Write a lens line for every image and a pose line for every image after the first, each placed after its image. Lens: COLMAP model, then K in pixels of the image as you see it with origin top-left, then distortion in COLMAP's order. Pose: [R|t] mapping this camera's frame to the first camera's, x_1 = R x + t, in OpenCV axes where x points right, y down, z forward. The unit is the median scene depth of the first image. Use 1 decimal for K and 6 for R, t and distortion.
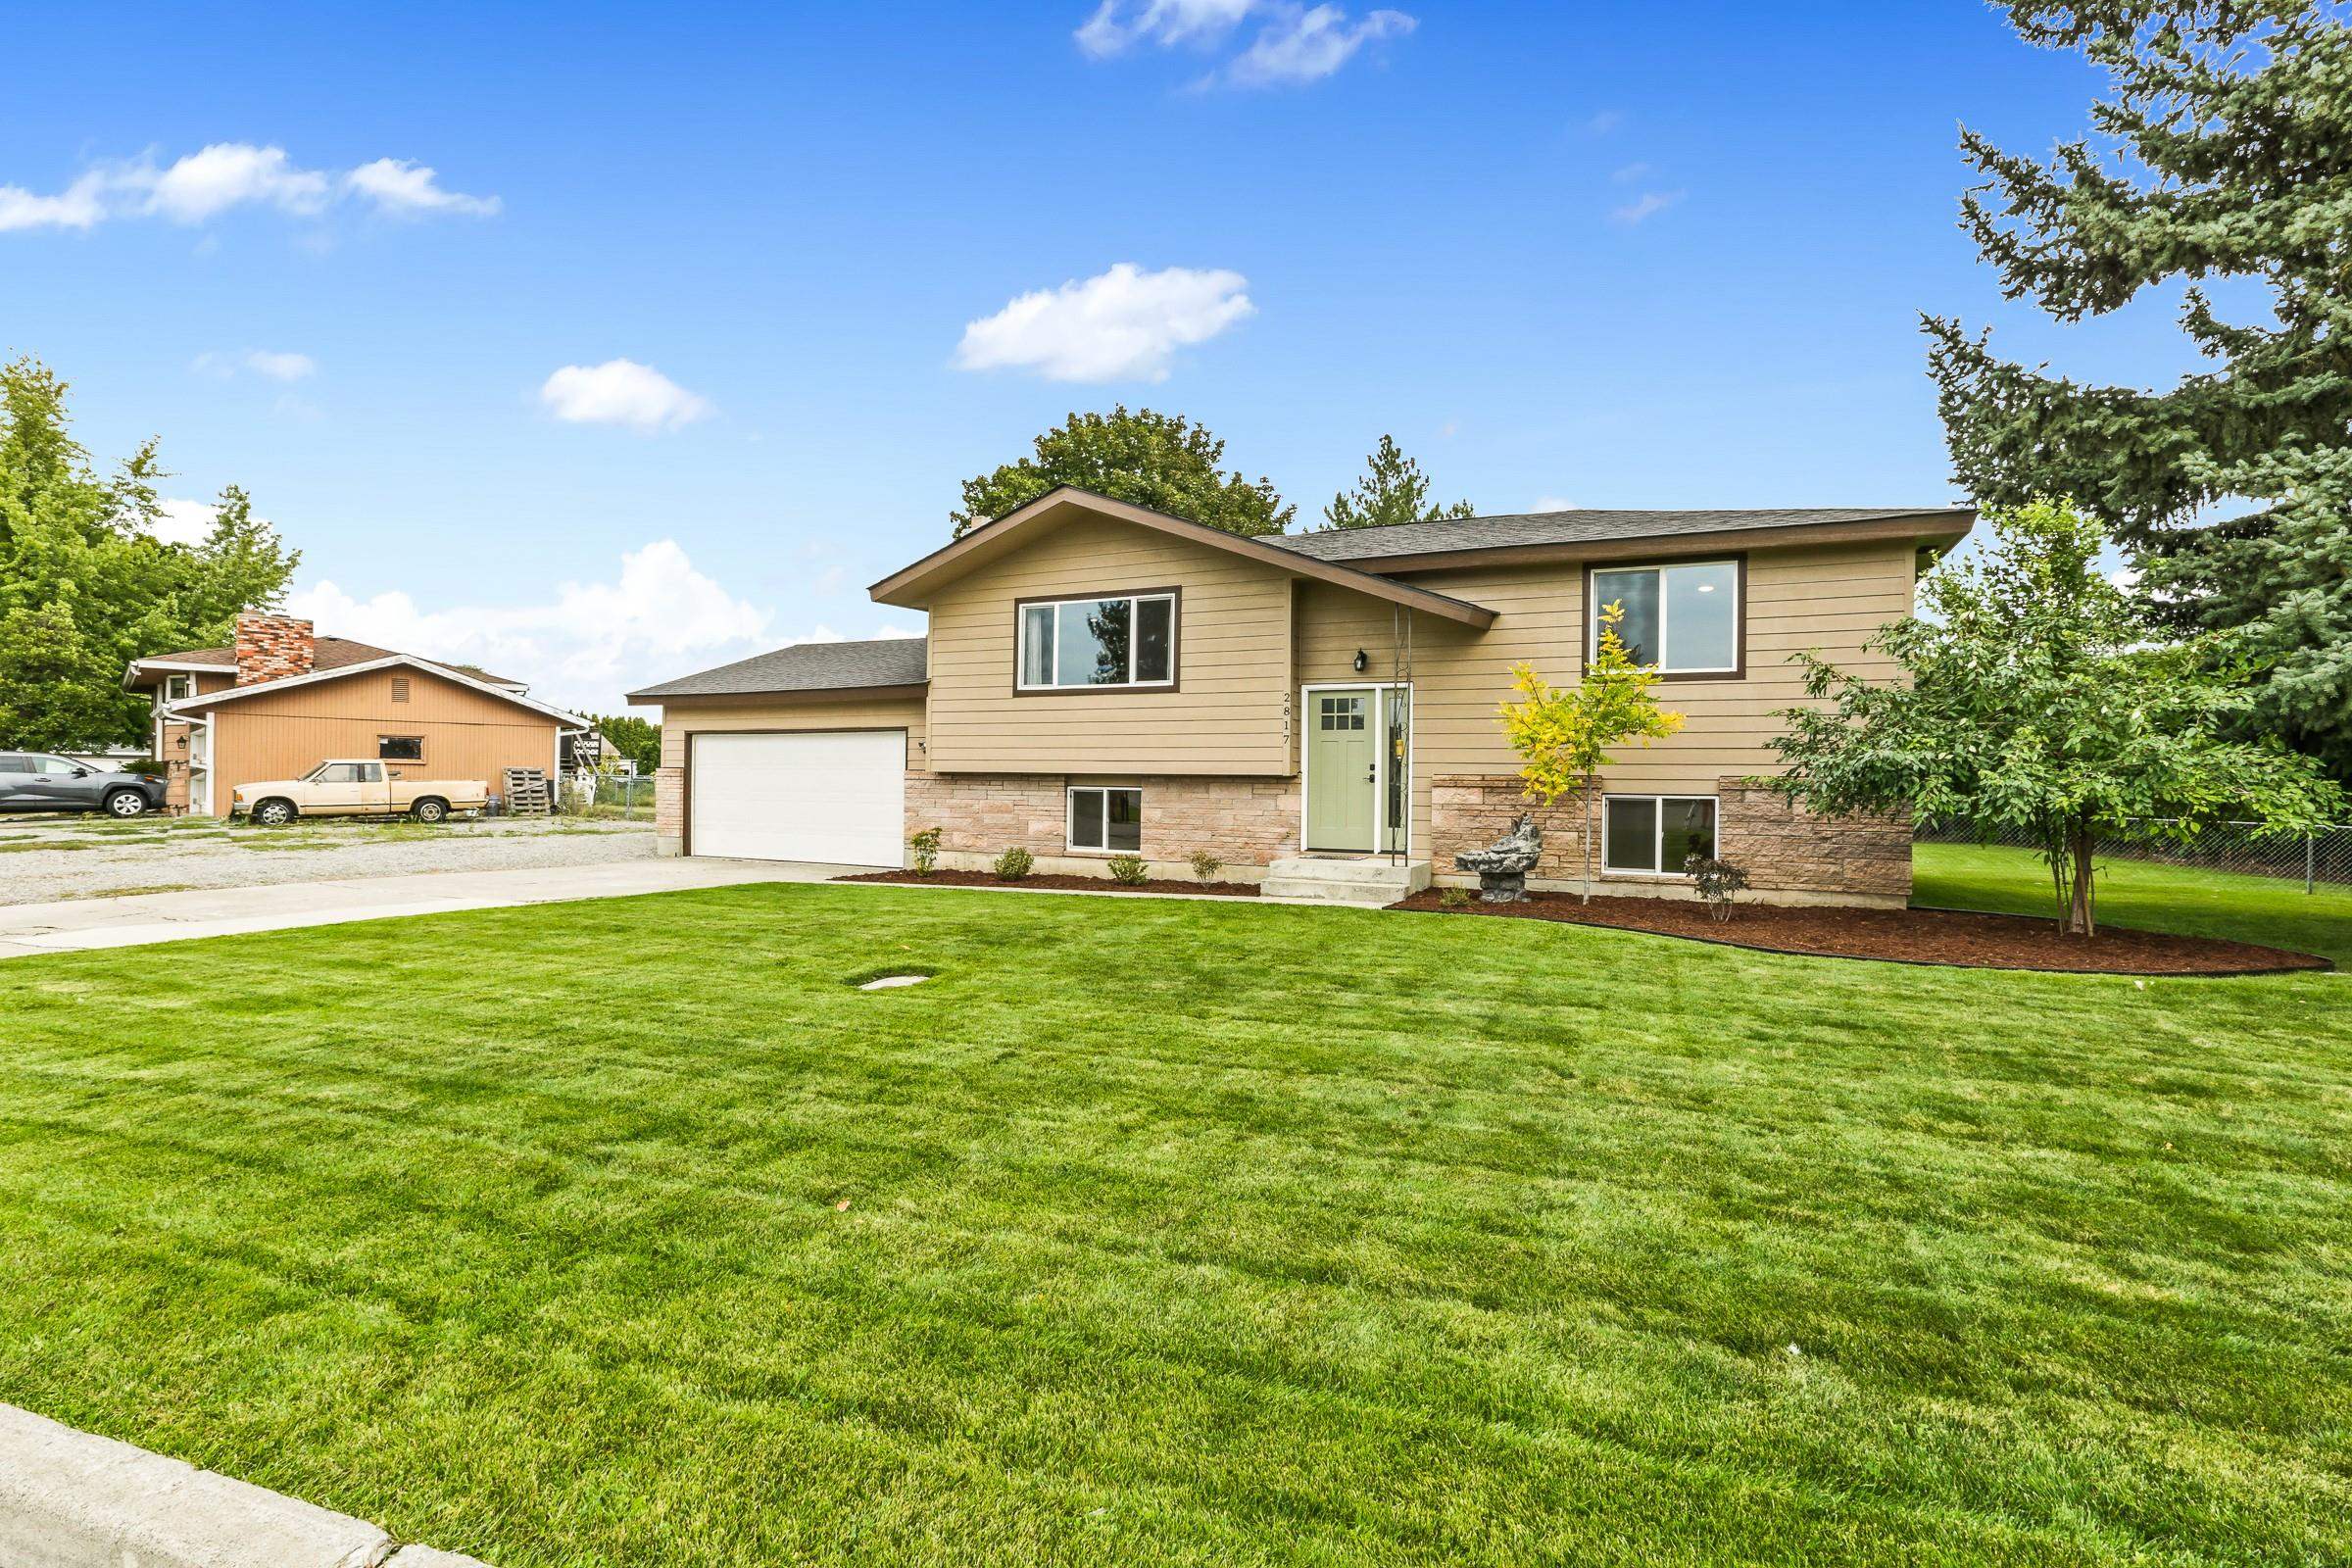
lens RADIAL K [[1079.9, 0, 1181.8], [0, 1079.9, 778.3], [0, 0, 1]] dist [-0.023067, 0.005034]
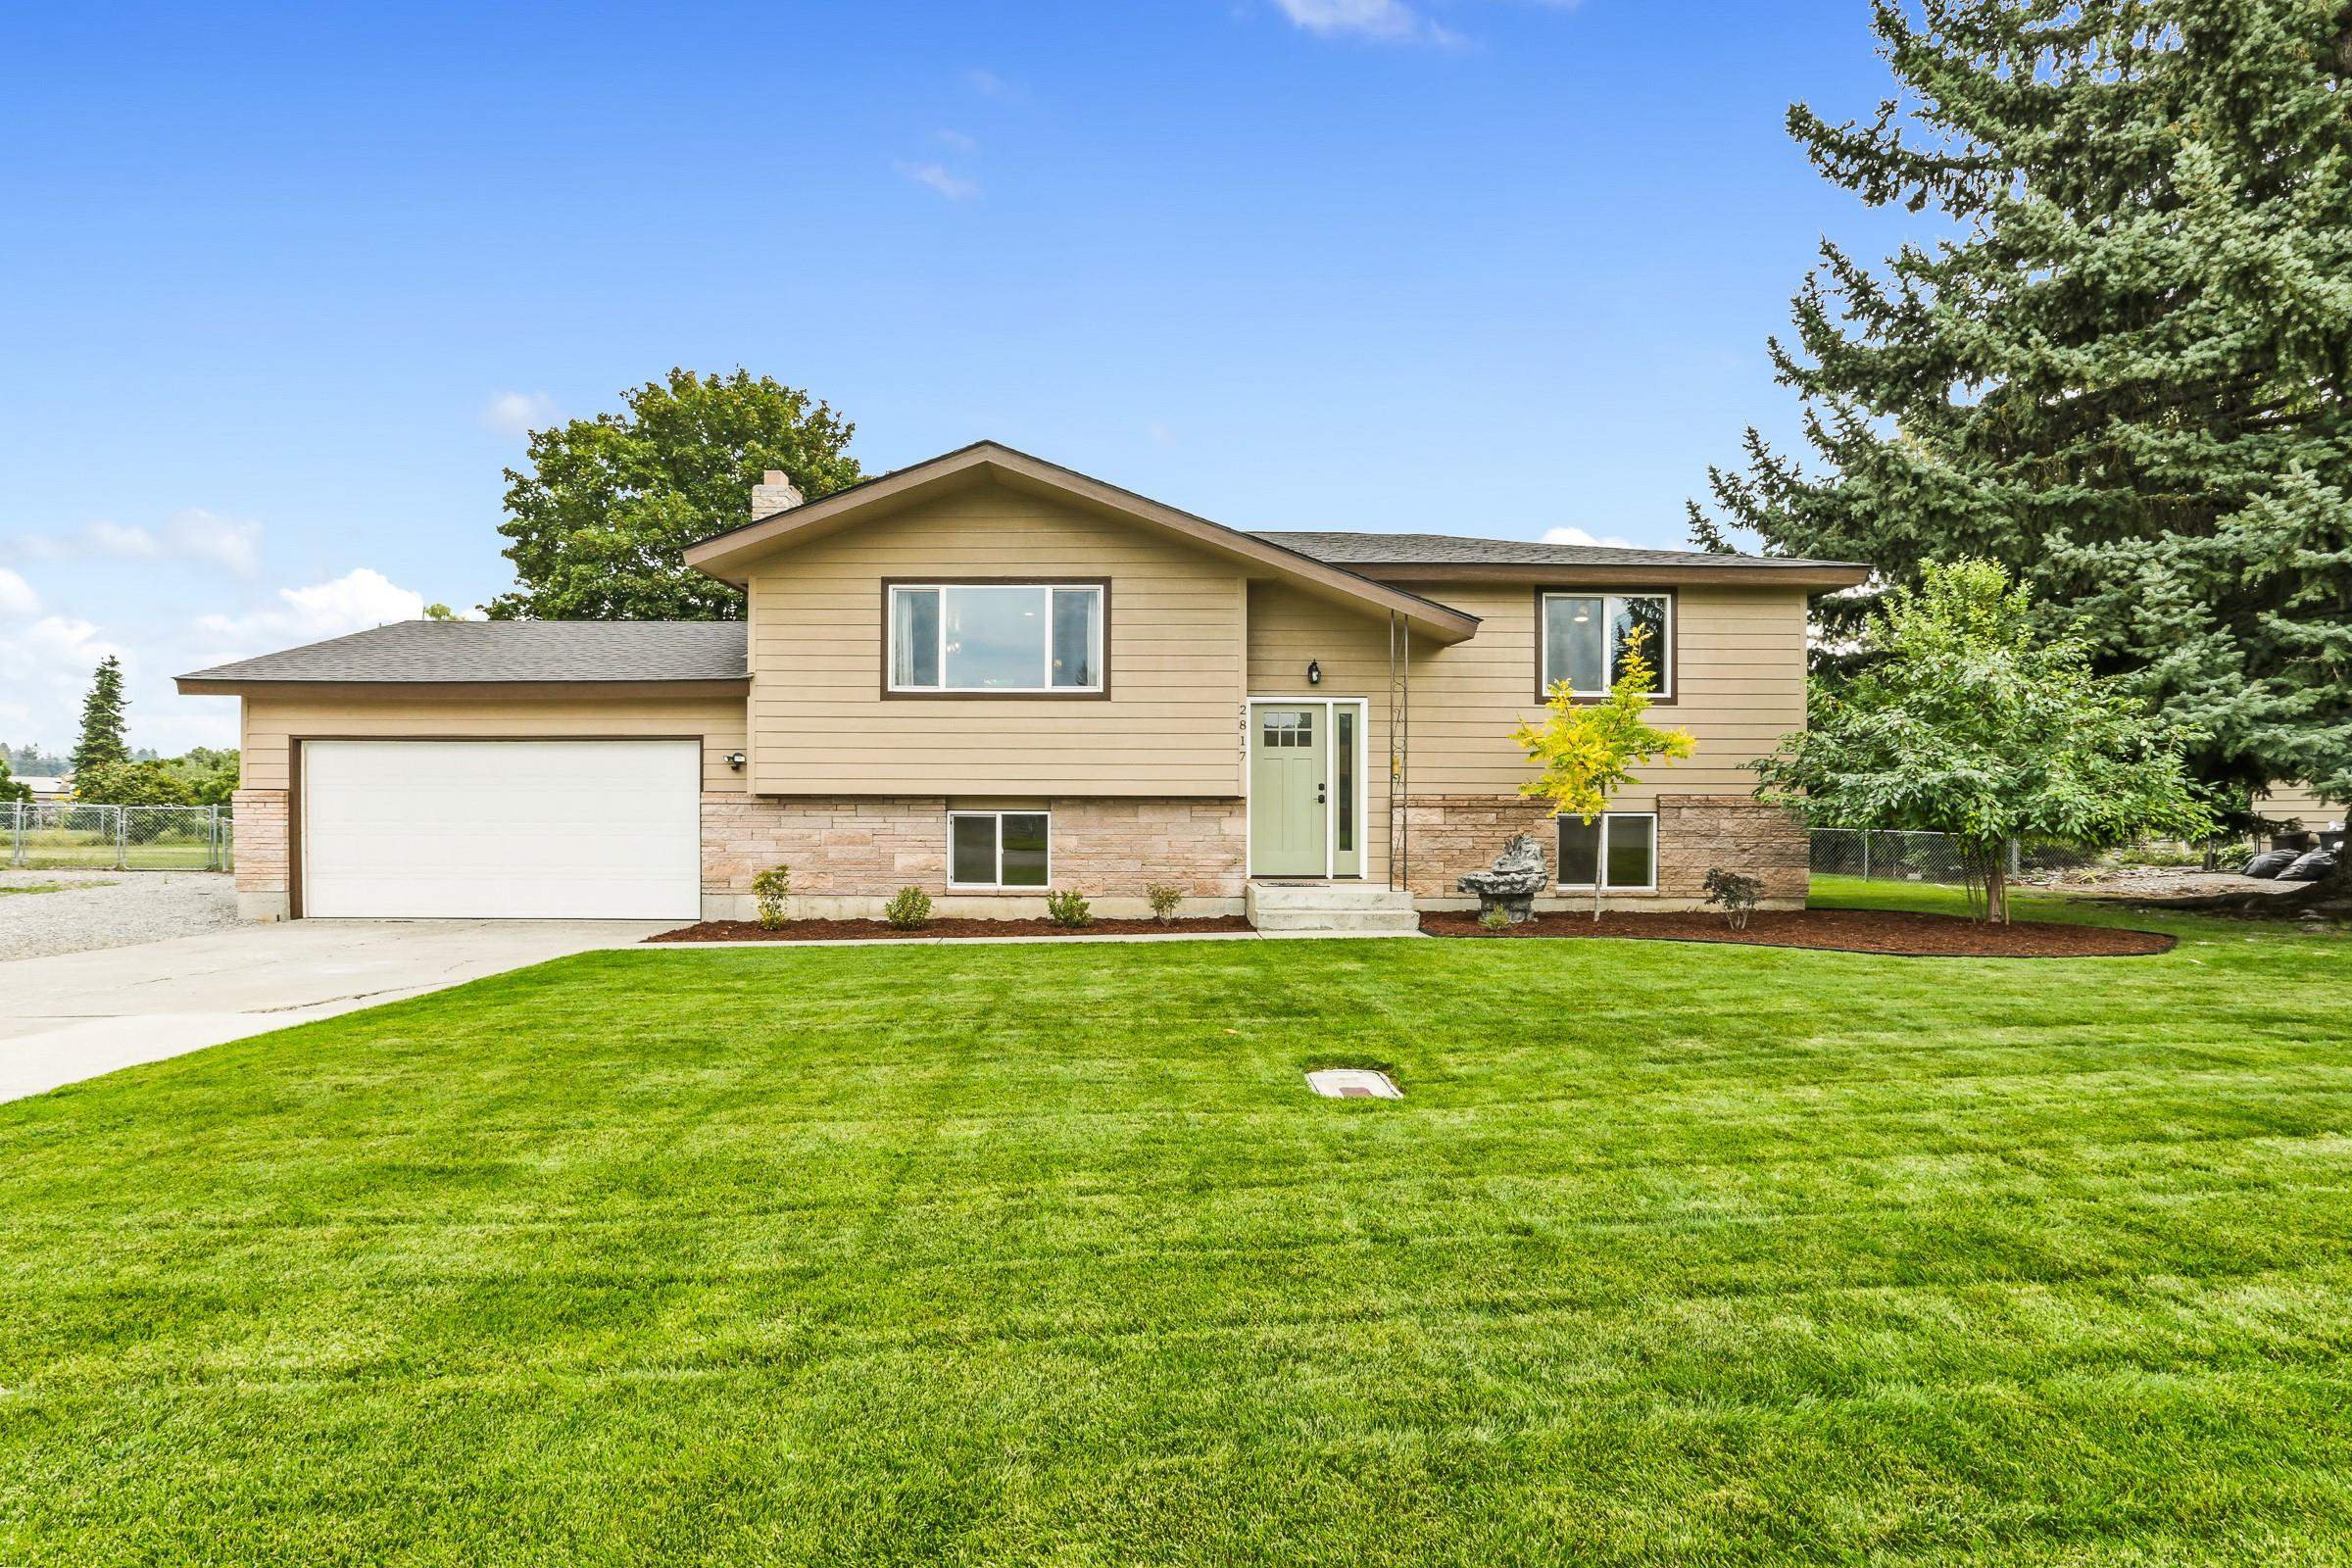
lens RADIAL K [[1079.9, 0, 1168.5], [0, 1079.9, 804.9], [0, 0, 1]] dist [-0.023067, 0.005034]
pose [[0.902871, -0.009434, 0.429808, -0.326969], [0.005717, 0.999934, 0.009938, -0.004270], [-0.429873, -0.006515, 0.902866, 0.194999]]
